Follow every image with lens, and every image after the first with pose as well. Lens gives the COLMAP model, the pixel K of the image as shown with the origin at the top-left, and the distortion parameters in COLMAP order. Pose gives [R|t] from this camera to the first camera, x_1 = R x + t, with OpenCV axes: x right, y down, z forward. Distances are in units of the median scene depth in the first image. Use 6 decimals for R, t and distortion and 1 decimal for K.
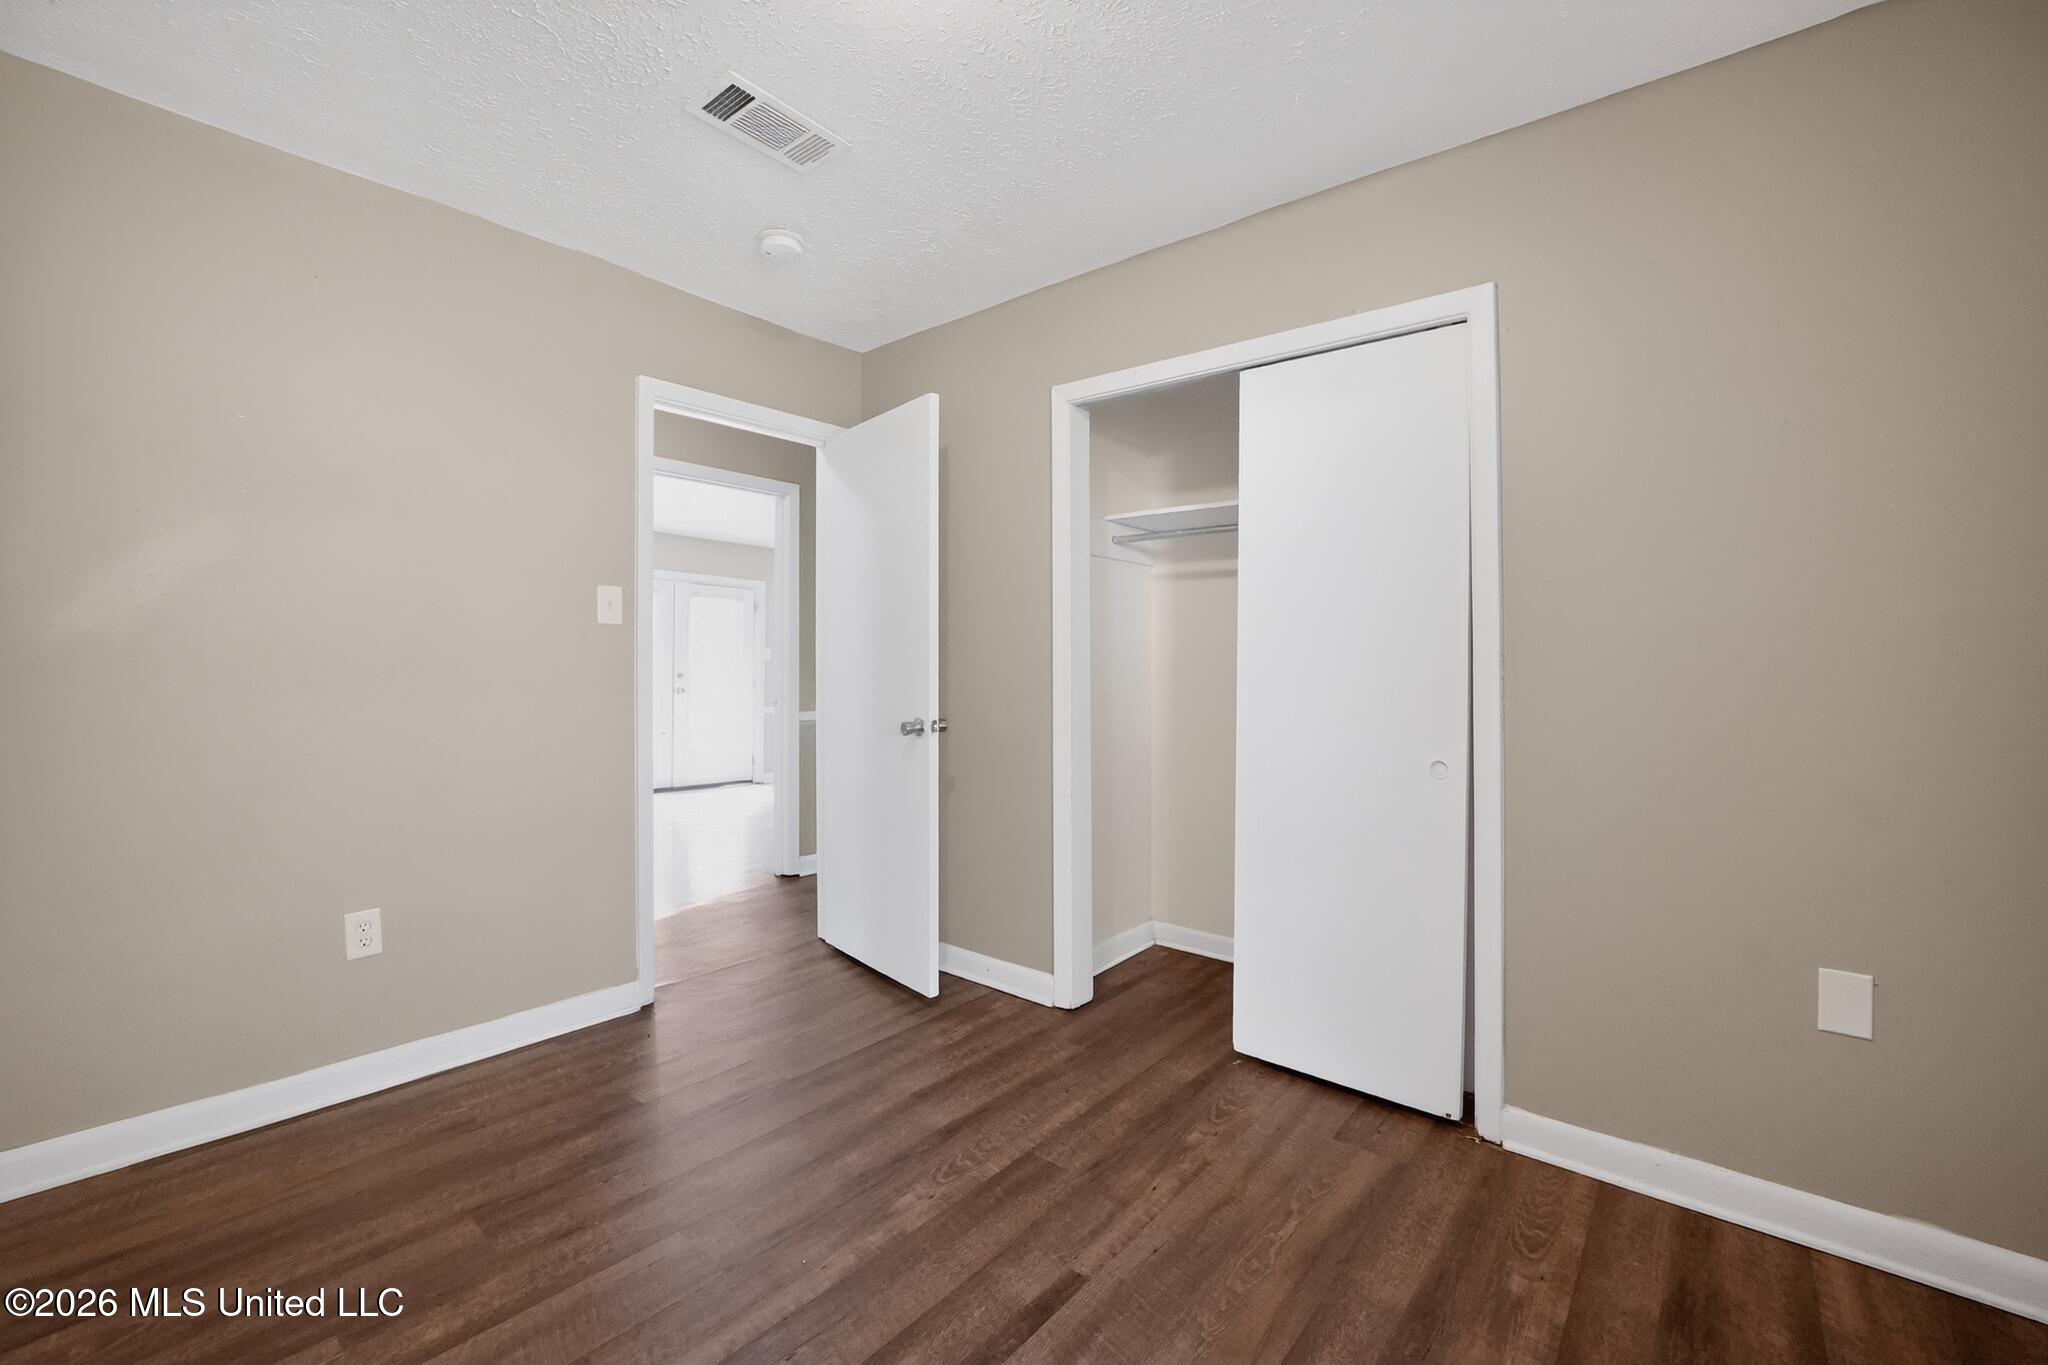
lens RADIAL K [[838.7, 0, 1005.5], [0, 838.7, 685.1], [0, 0, 1]] dist [-0.021751, 0.000518]
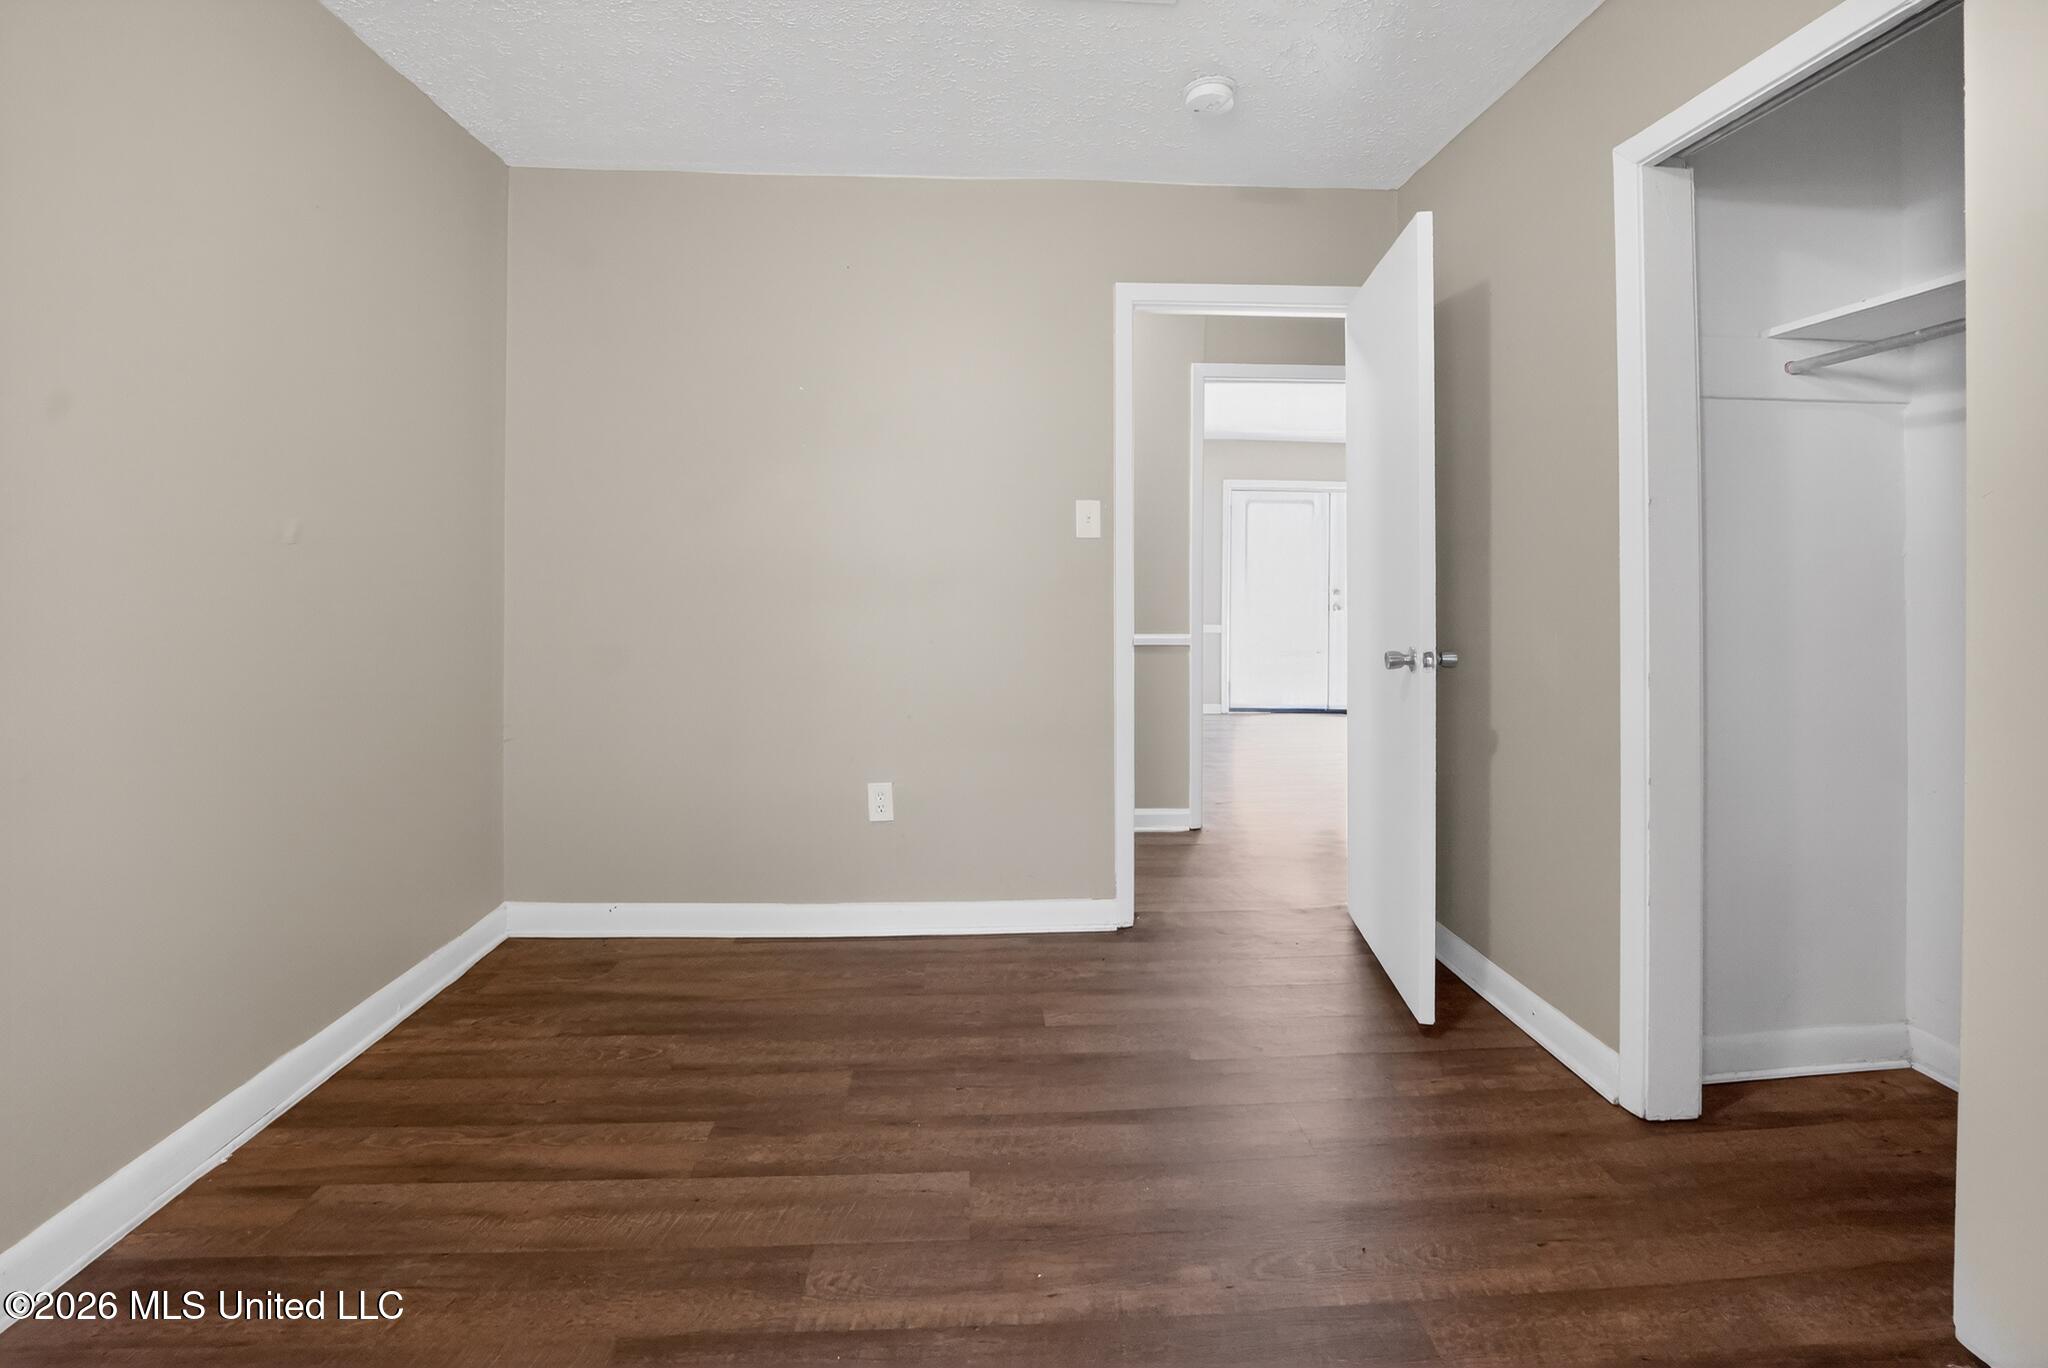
lens RADIAL K [[867.7, 0, 1024.4], [0, 867.7, 591.4], [0, 0, 1]] dist [-0.020775, 0.000616]
pose [[0.696023, 0.006439, -0.717990, 0.232074], [-0.015143, 0.999869, -0.005713, -0.001613], [0.717860, 0.014849, 0.696030, 0.227494]]
